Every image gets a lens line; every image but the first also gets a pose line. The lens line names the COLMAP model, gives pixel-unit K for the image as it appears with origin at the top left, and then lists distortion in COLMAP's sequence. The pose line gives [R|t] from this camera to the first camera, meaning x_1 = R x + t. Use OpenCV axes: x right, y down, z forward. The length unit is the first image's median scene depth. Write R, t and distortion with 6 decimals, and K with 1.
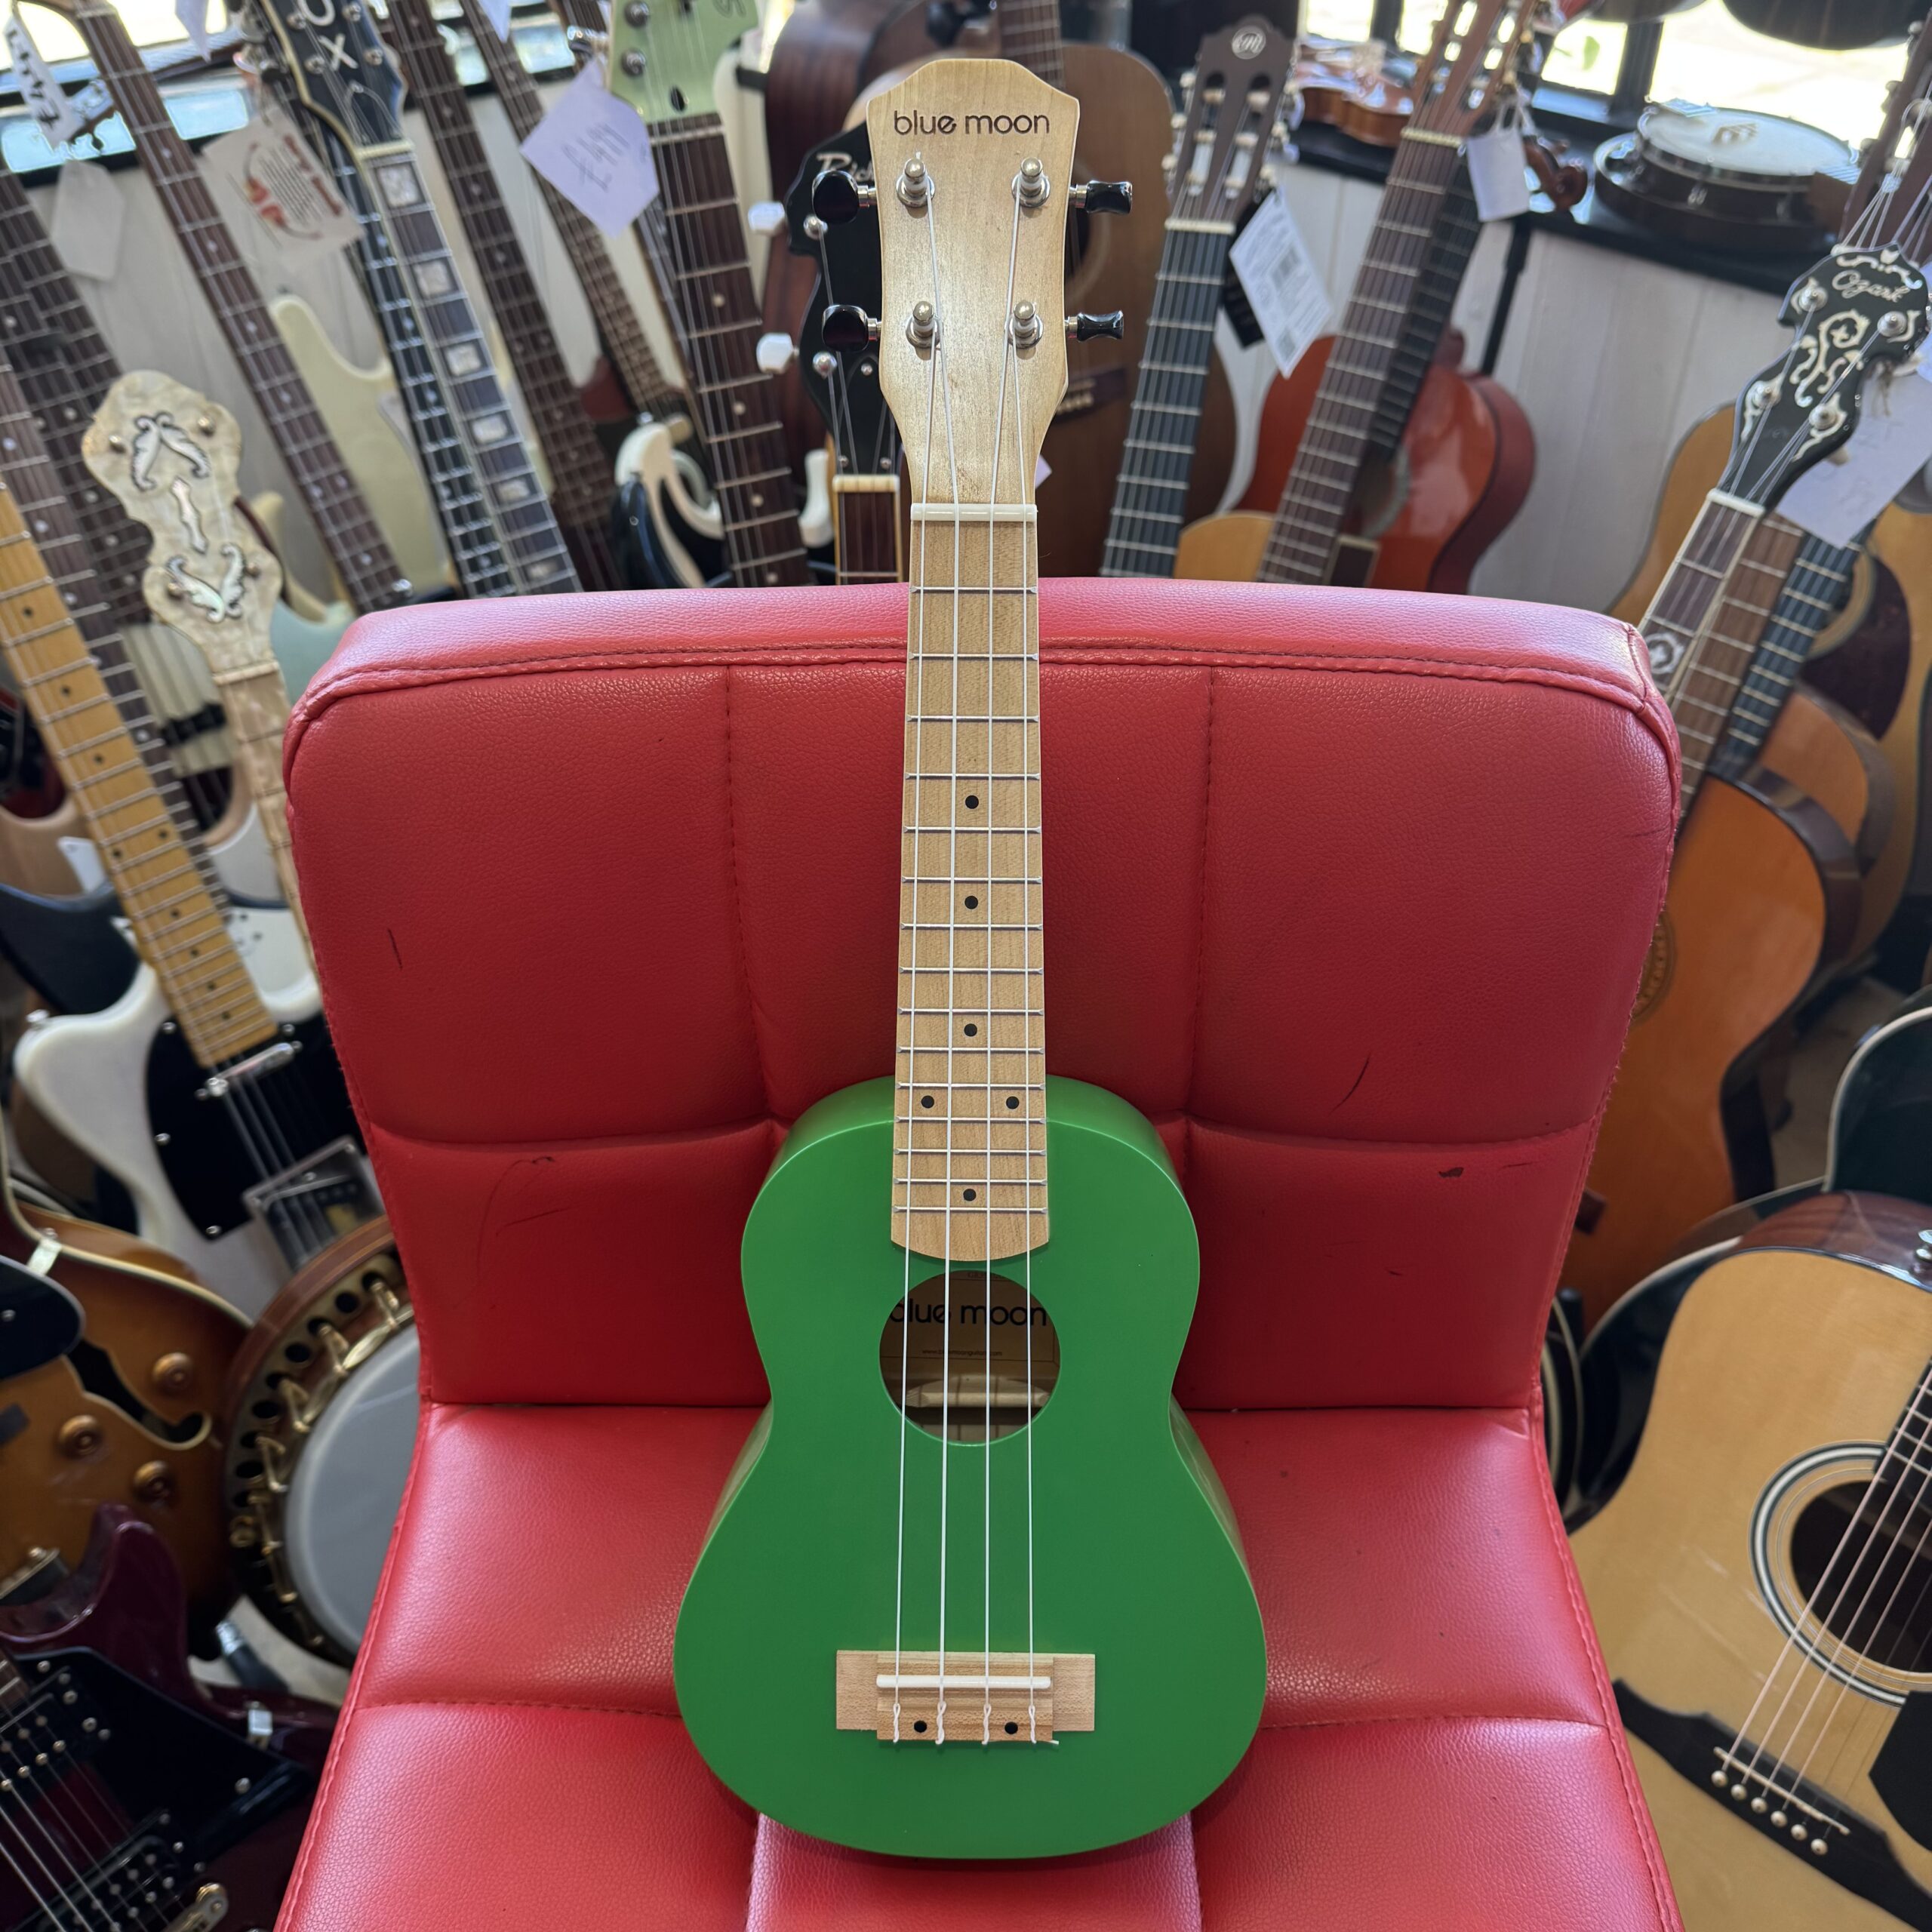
lens RADIAL K [[1774.7, 0, 966.0], [0, 1774.7, 966.0], [0, 0, 1]] dist [0.062373, -0.030103]
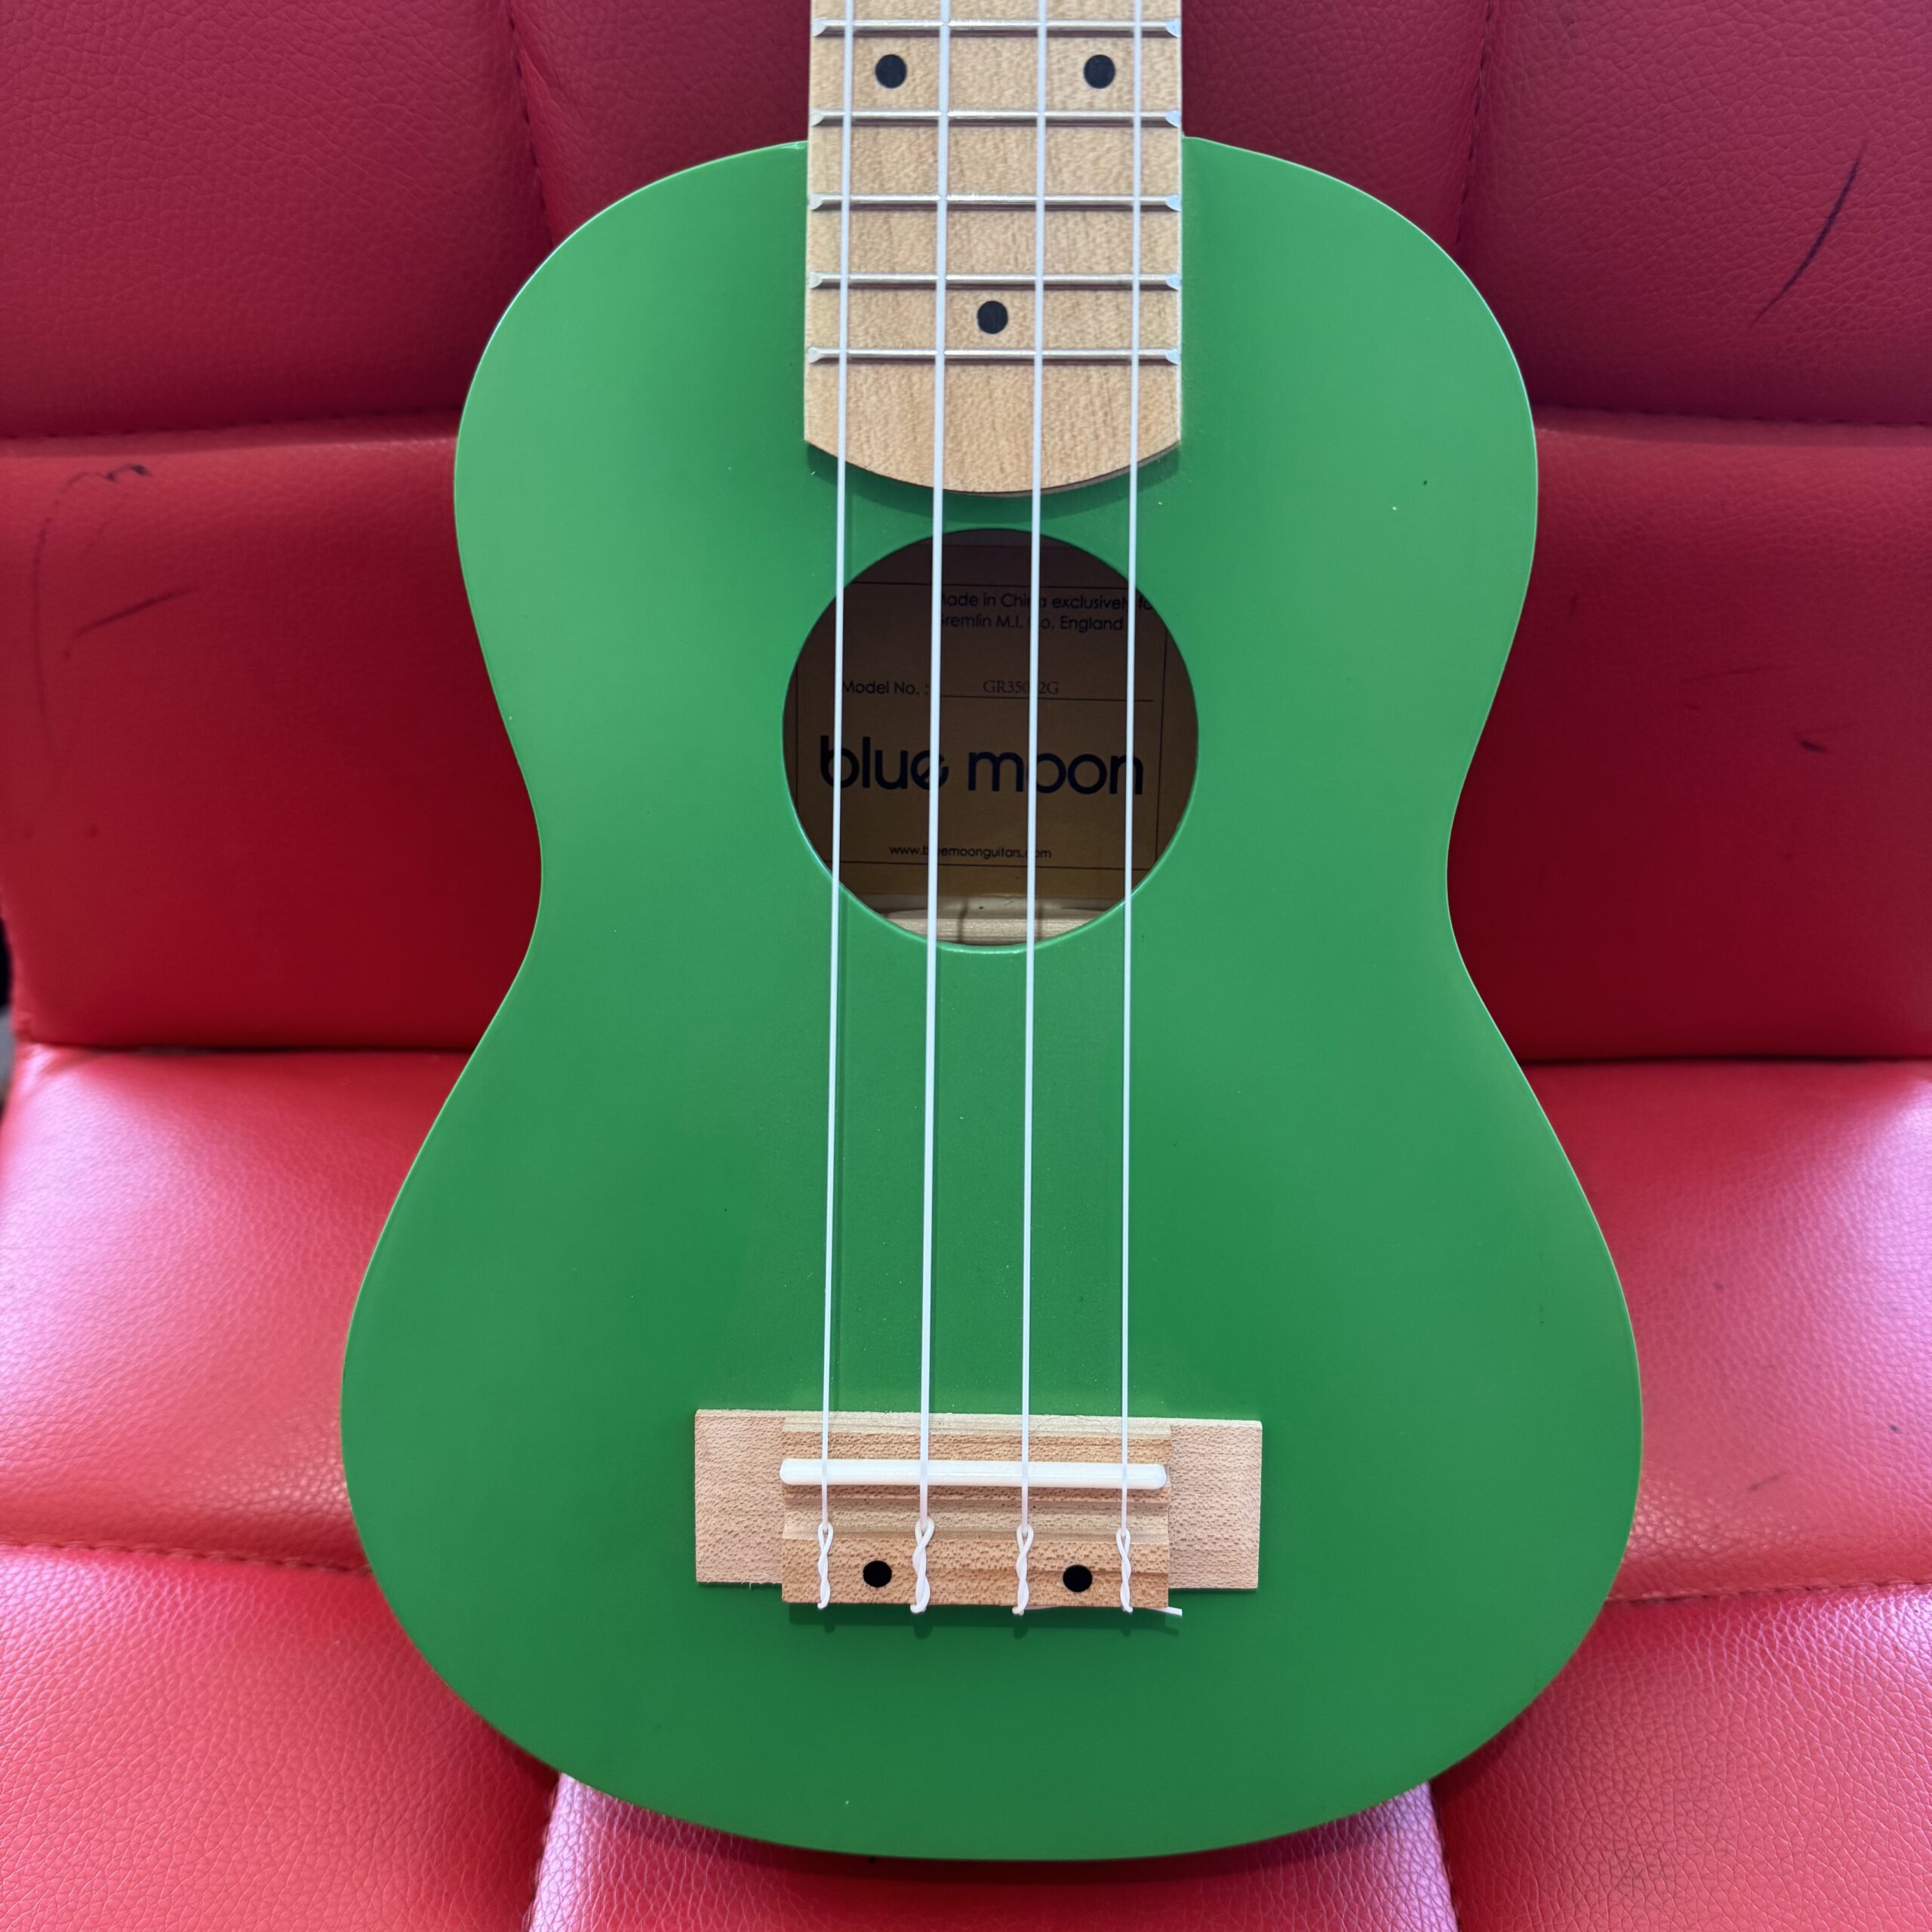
lens RADIAL K [[1774.7, 0, 966.0], [0, 1774.7, 966.0], [0, 0, 1]] dist [0.062373, -0.030103]
pose [[0.999994, 0.003249, -0.001531, -0.002760], [-0.003192, 0.999368, 0.035400, 0.252457], [0.001645, -0.035395, 0.999372, 0.549649]]
